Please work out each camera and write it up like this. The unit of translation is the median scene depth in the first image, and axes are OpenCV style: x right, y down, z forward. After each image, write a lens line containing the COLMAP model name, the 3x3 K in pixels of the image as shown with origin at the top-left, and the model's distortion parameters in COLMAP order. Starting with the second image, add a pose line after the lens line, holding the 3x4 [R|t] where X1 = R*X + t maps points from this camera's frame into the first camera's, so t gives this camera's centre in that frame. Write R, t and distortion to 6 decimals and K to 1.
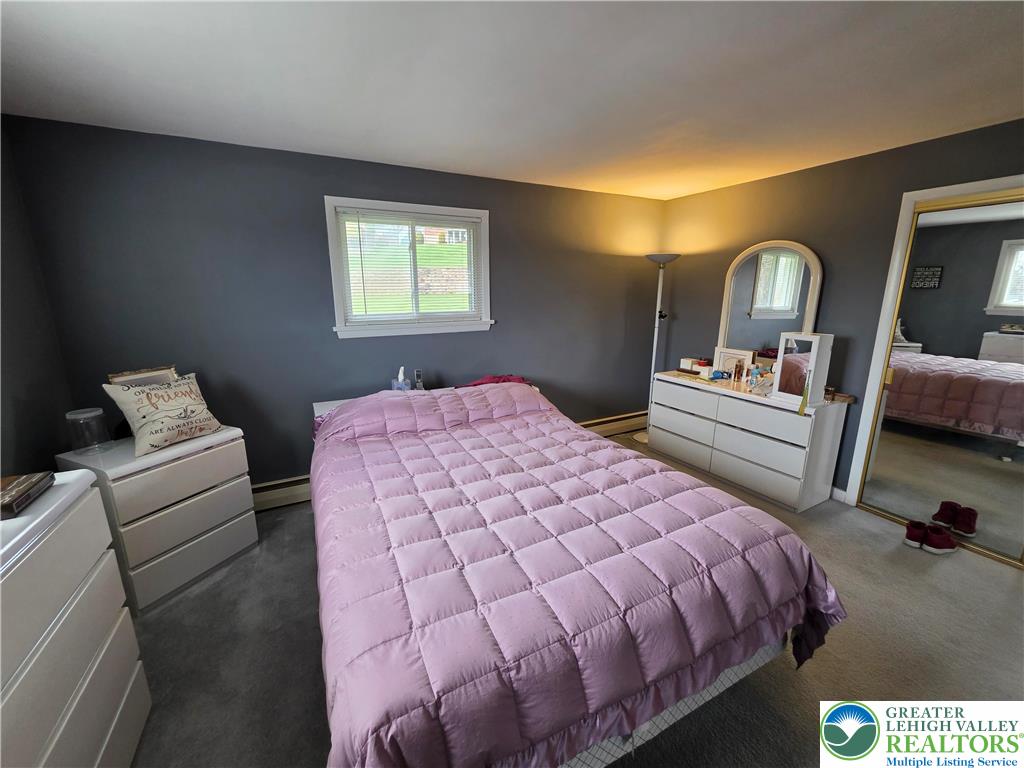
lens RADIAL K [[410.1, 0, 515.8], [0, 410.1, 383.9], [0, 0, 1]] dist [0.003357, -0.000389]
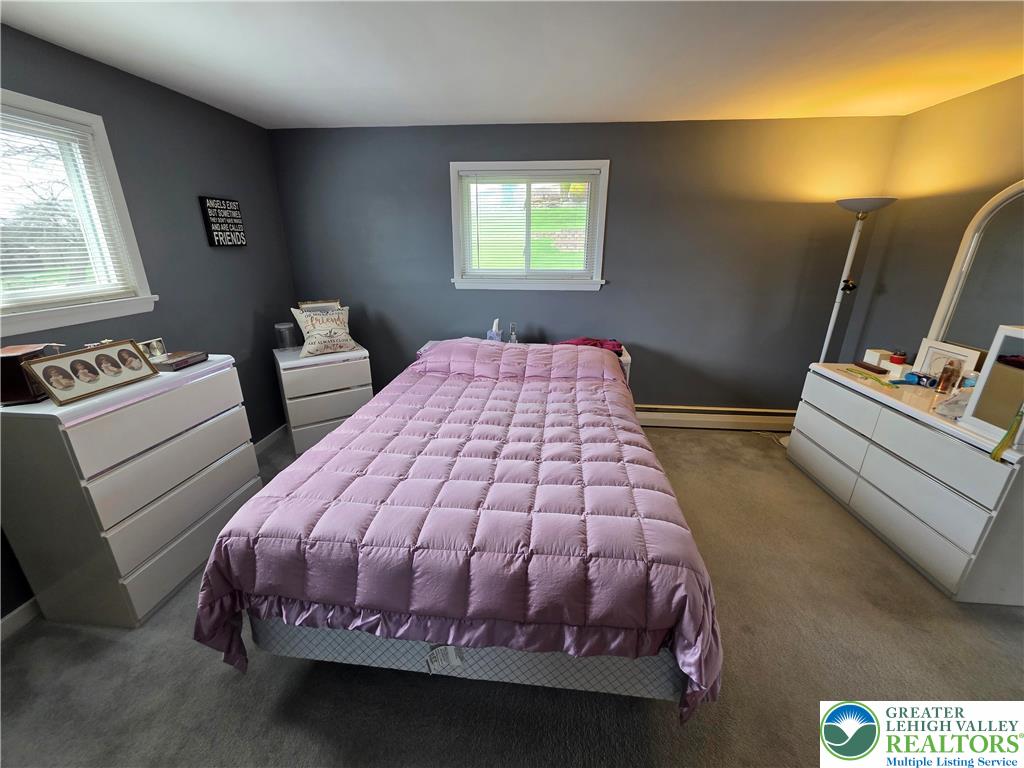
lens RADIAL K [[410.1, 0, 512.1], [0, 410.1, 384.5], [0, 0, 1]] dist [0.003357, -0.000389]
pose [[0.837903, 0.183118, -0.514185, 0.395535], [-0.130875, 0.981965, 0.136439, -0.026085], [0.529897, -0.047029, 0.846757, 0.089352]]
